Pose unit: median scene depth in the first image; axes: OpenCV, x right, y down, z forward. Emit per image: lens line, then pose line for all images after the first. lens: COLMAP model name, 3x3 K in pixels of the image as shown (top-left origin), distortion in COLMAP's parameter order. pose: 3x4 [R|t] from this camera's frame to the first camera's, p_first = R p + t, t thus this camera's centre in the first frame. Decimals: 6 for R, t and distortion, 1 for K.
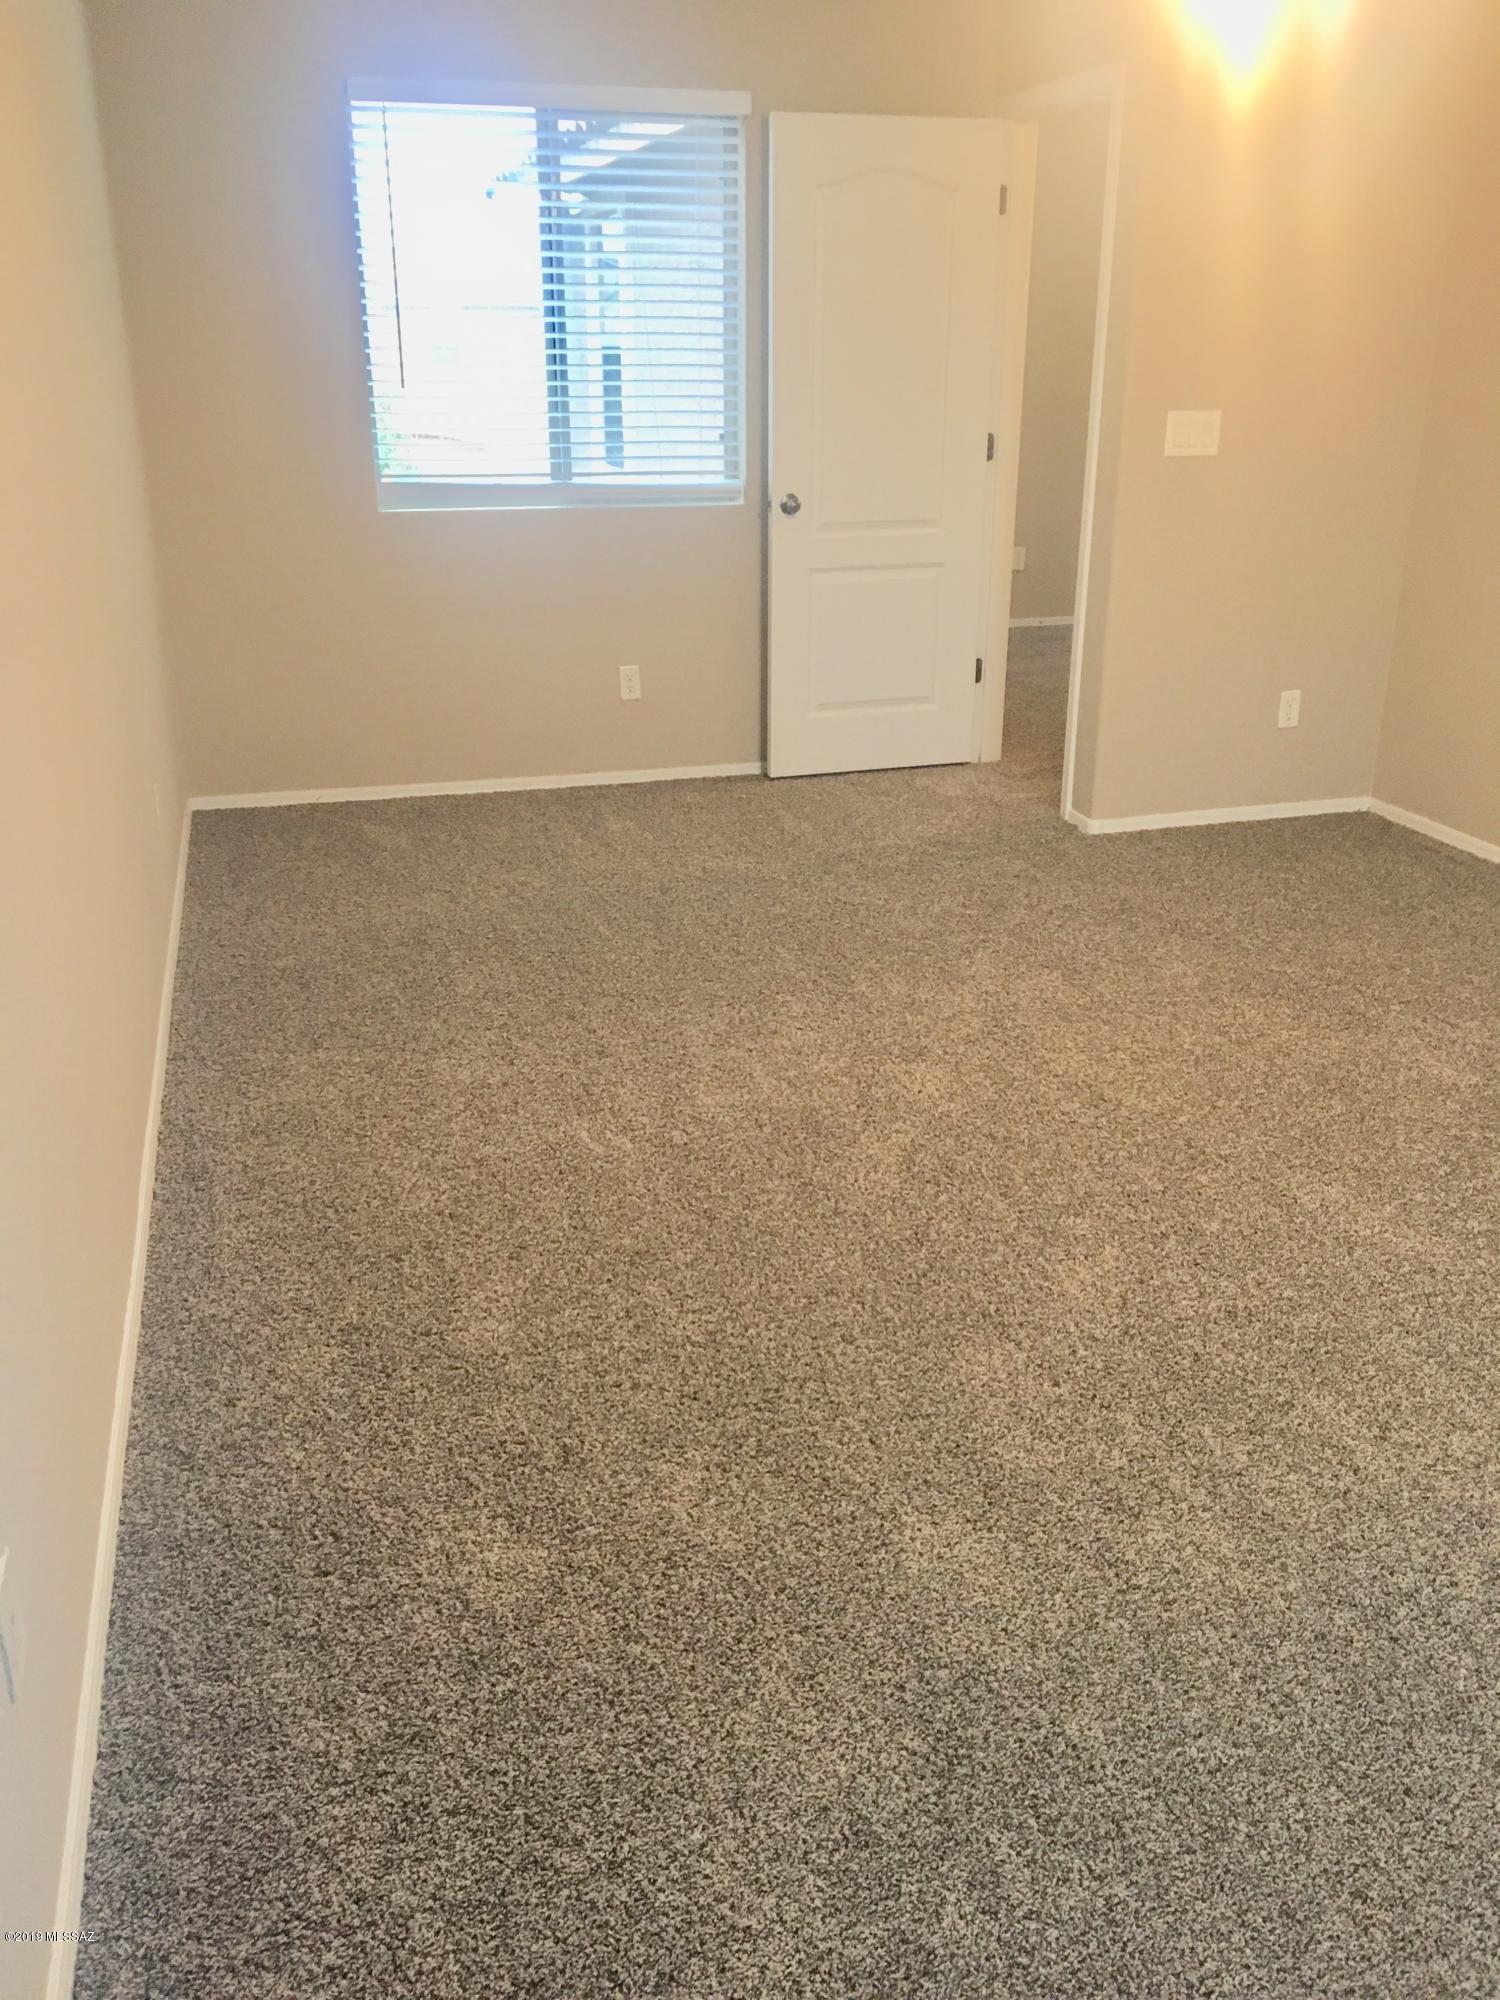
lens RADIAL K [[1693.7, 0, 744.7], [0, 1693.7, 997.7], [0, 0, 1]] dist [0.083994, -0.104181]
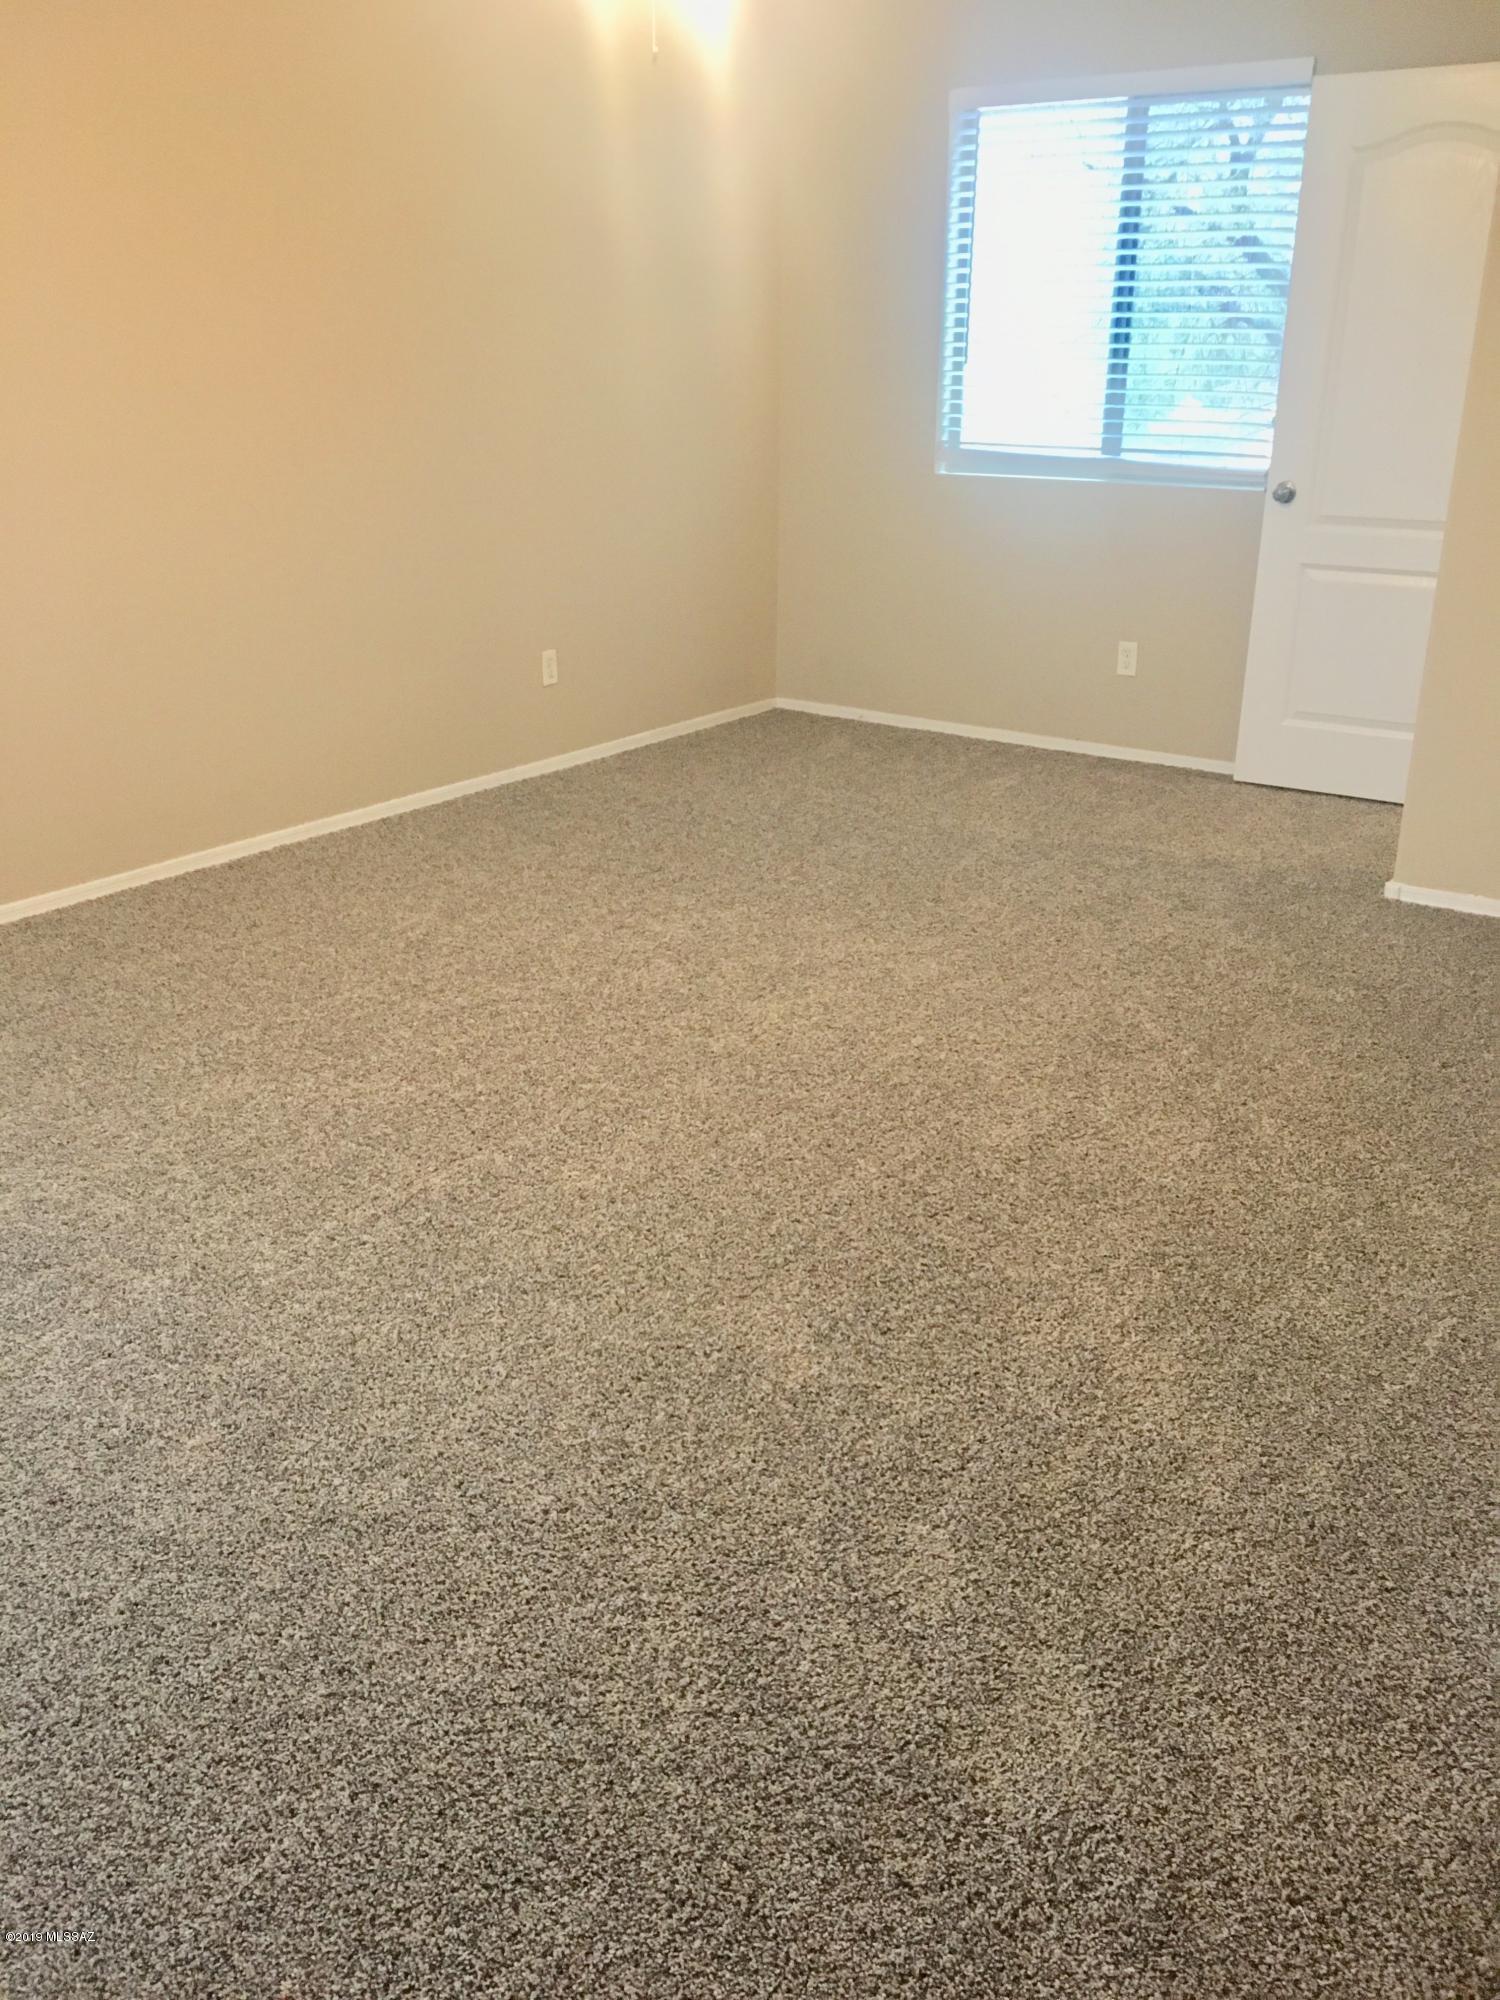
lens RADIAL K [[1693.7, 0, 741.8], [0, 1693.7, 1003.2], [0, 0, 1]] dist [0.083994, -0.104181]
pose [[0.608990, 0.290800, -0.737948, 0.618219], [-0.288871, 0.947788, 0.135100, -0.064676], [0.738705, 0.130897, 0.661197, 0.194544]]
